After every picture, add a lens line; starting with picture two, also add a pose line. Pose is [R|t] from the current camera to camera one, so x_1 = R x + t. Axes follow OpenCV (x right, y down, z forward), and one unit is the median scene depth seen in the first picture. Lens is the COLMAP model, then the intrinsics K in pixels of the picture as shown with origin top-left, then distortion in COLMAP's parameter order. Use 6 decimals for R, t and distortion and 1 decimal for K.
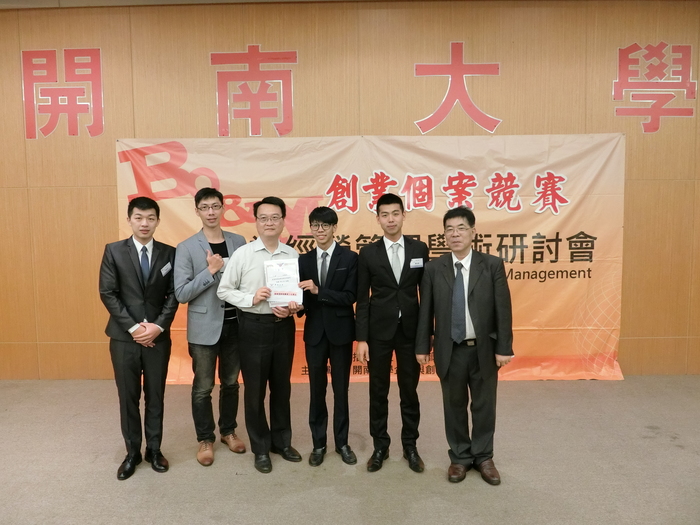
lens RADIAL K [[514.6, 0, 353.9], [0, 514.6, 262.9], [0, 0, 1]] dist [-0.037677, 0.012045]
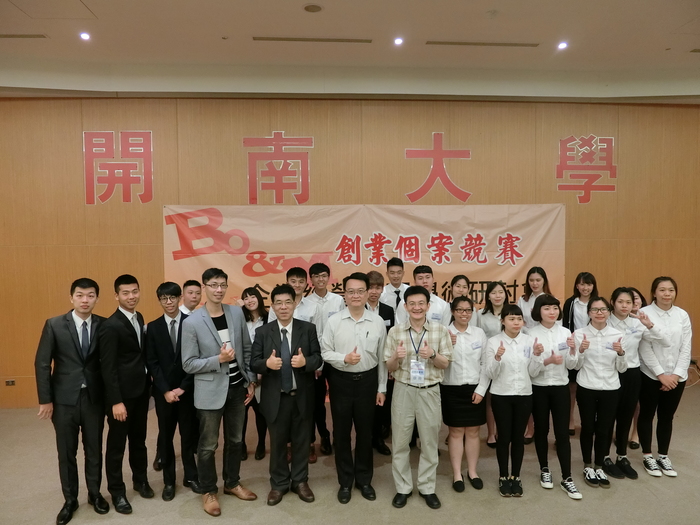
lens RADIAL K [[514.6, 0, 353.3], [0, 514.6, 258.3], [0, 0, 1]] dist [-0.037677, 0.012045]
pose [[0.996522, -0.001645, 0.083317, -0.115665], [0.003944, 0.999616, -0.027436, -0.080794], [-0.083240, 0.027669, 0.996145, -0.254024]]
